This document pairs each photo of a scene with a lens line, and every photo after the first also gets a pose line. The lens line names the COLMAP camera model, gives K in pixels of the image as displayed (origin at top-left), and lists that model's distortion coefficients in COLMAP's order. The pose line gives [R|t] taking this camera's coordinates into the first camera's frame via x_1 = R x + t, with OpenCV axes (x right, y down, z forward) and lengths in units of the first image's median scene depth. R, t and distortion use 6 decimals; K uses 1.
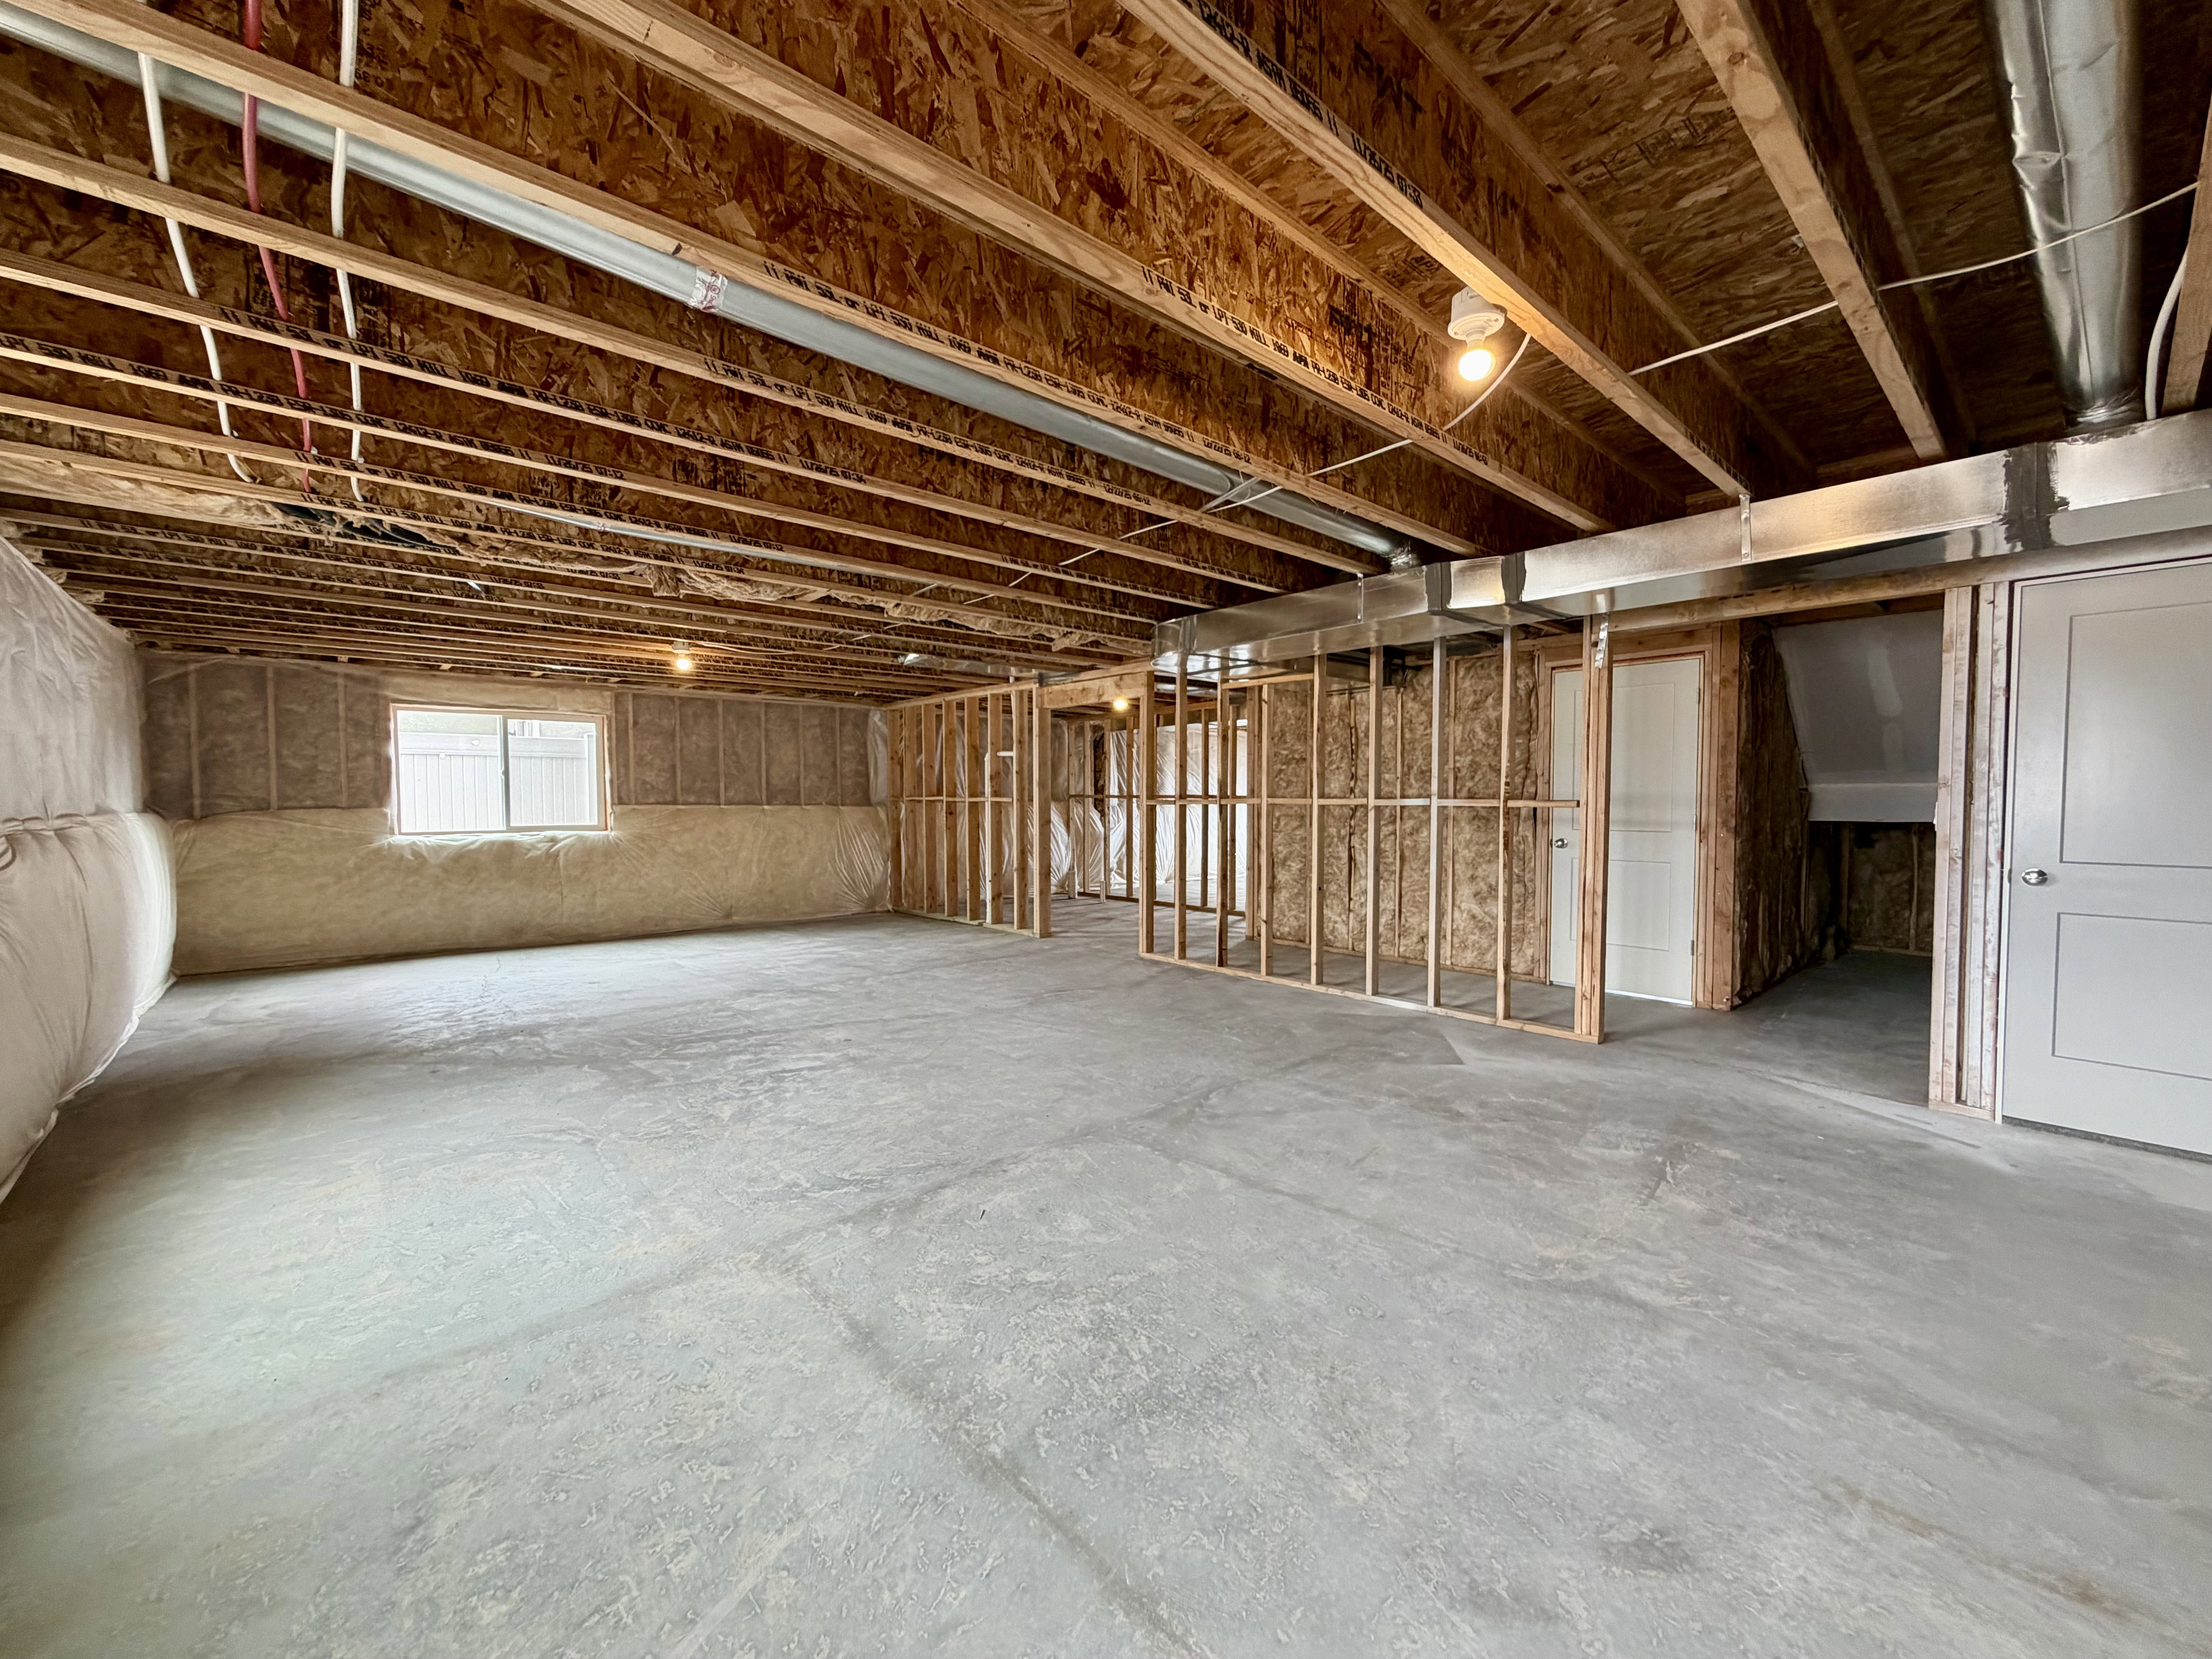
lens RADIAL K [[881.4, 0, 1103.0], [0, 881.4, 829.5], [0, 0, 1]] dist [-0.000443, 0.000868]
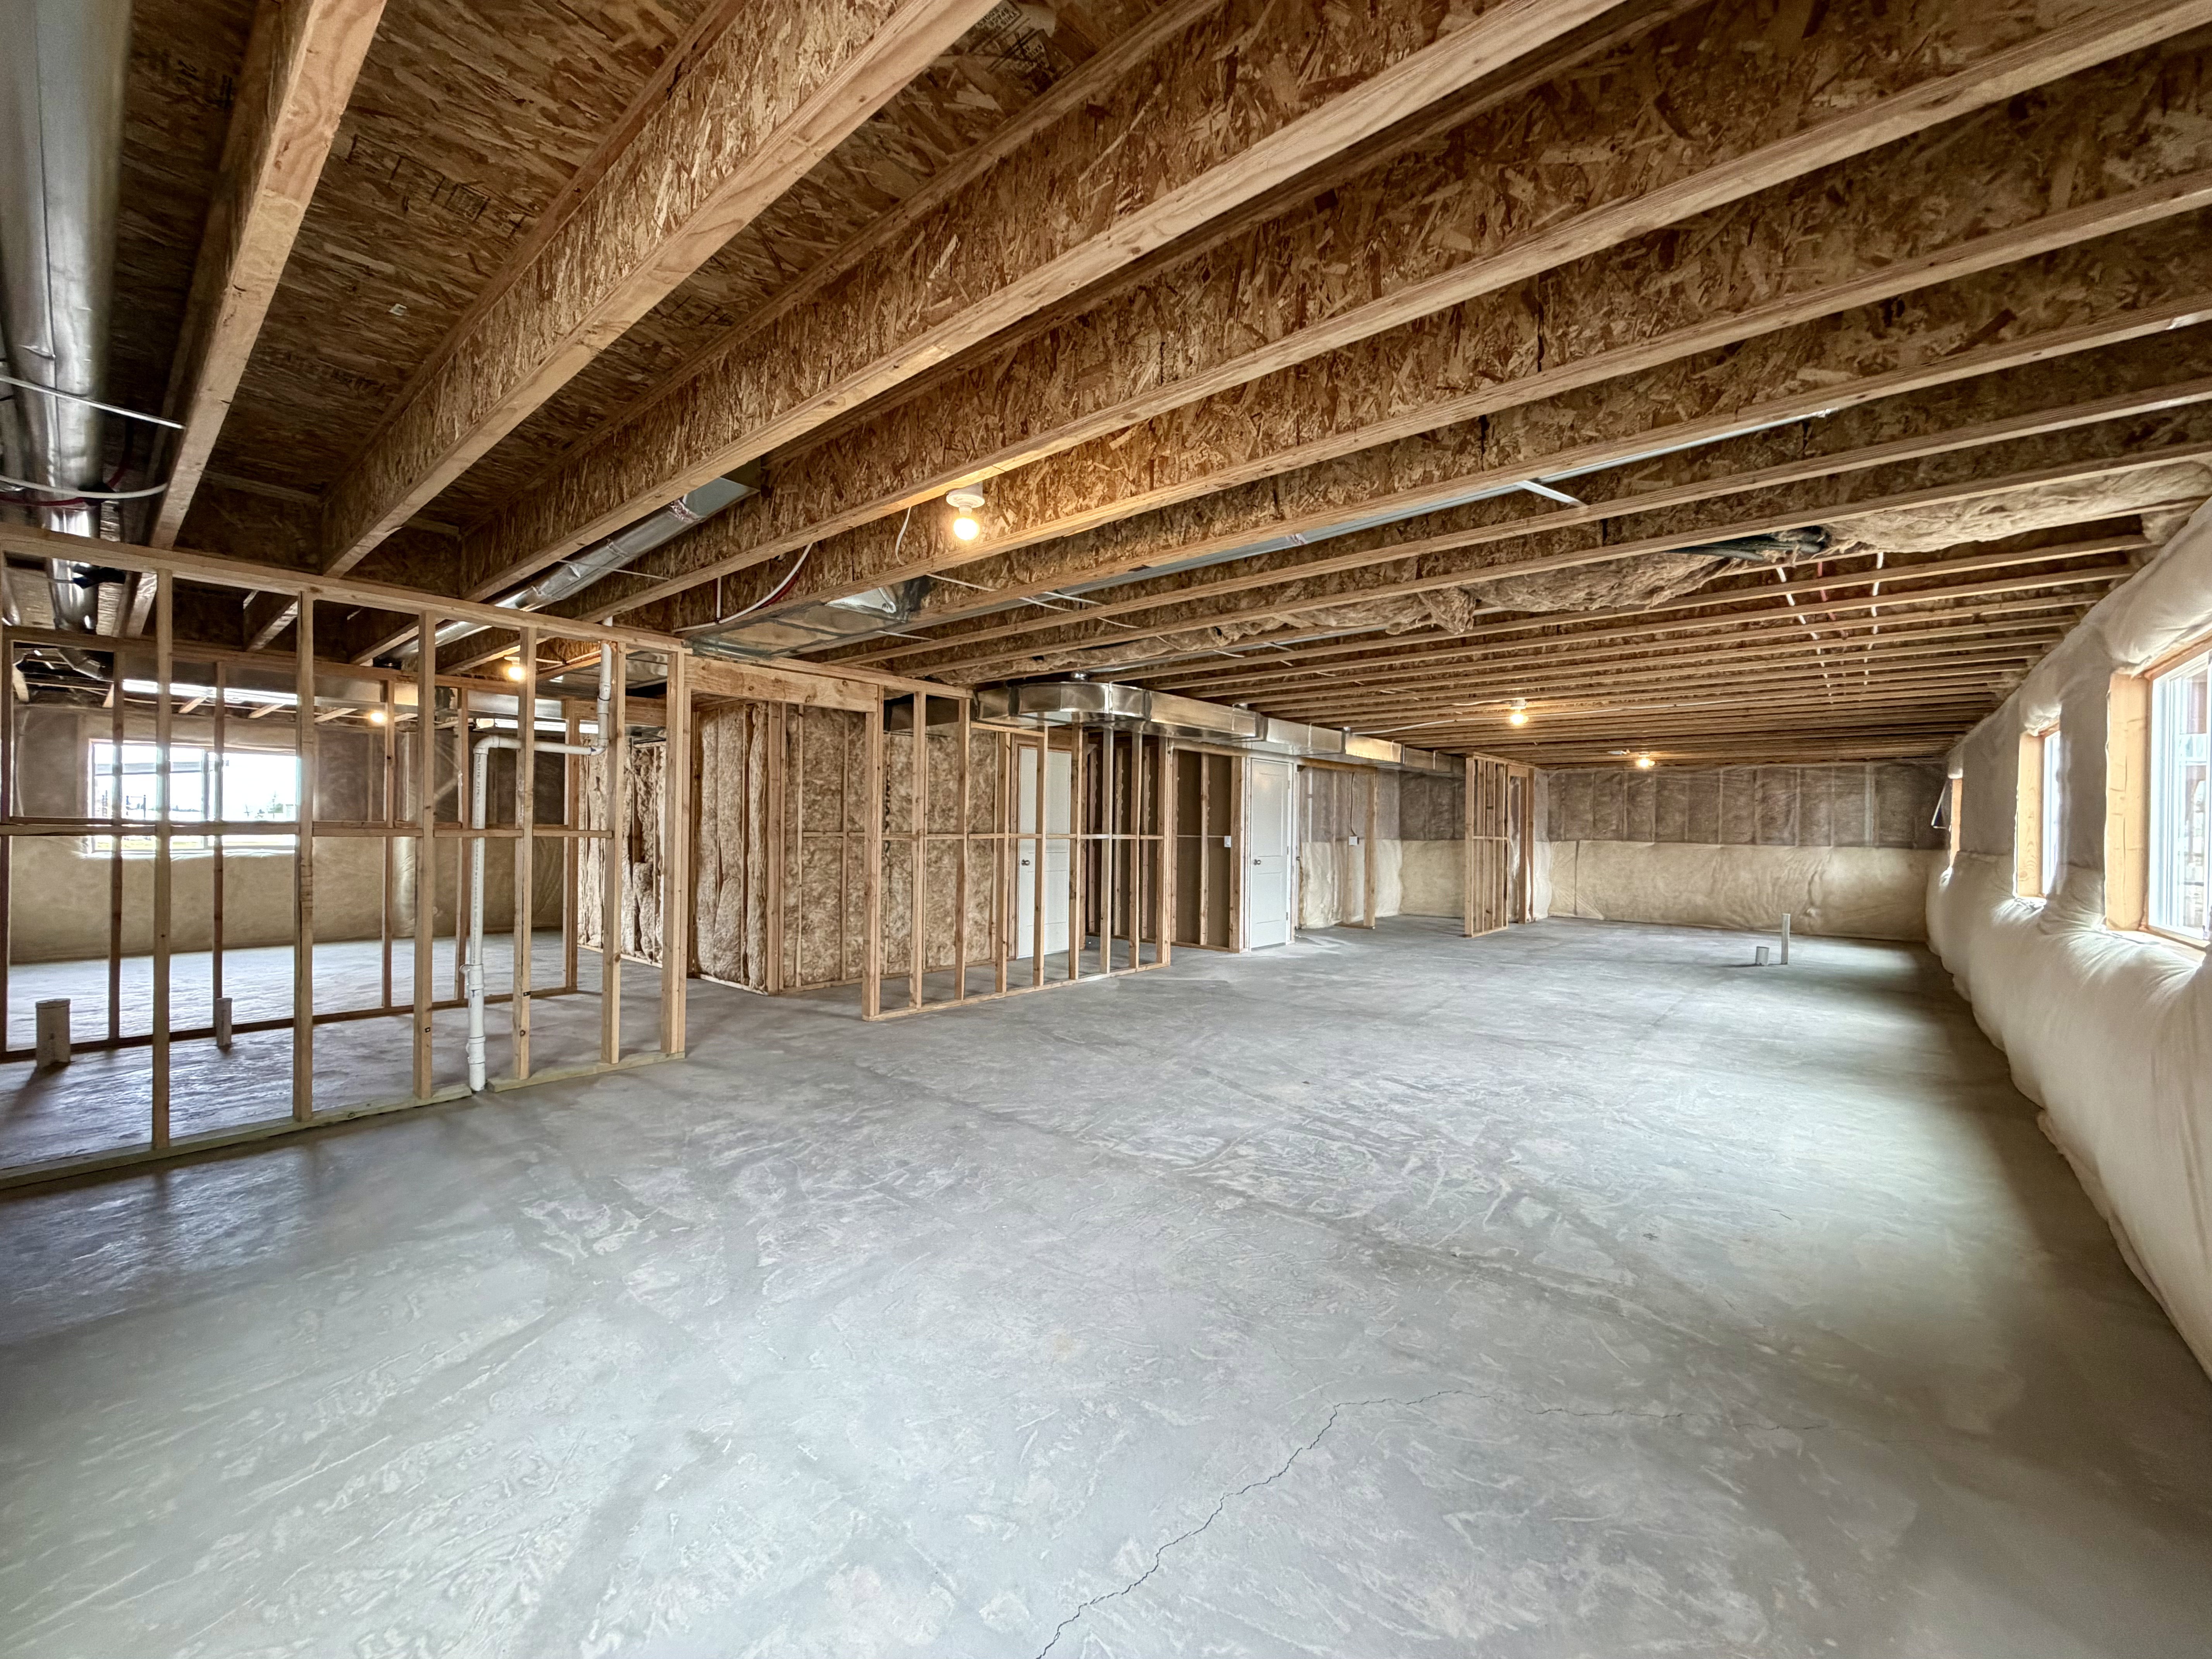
lens RADIAL K [[881.4, 0, 1103.0], [0, 881.4, 829.5], [0, 0, 1]] dist [-0.000443, 0.000868]
pose [[-0.134048, -0.001856, 0.990973, -1.340940], [0.023755, 0.999705, 0.005086, -0.061190], [-0.990690, 0.024222, -0.133964, 1.459496]]
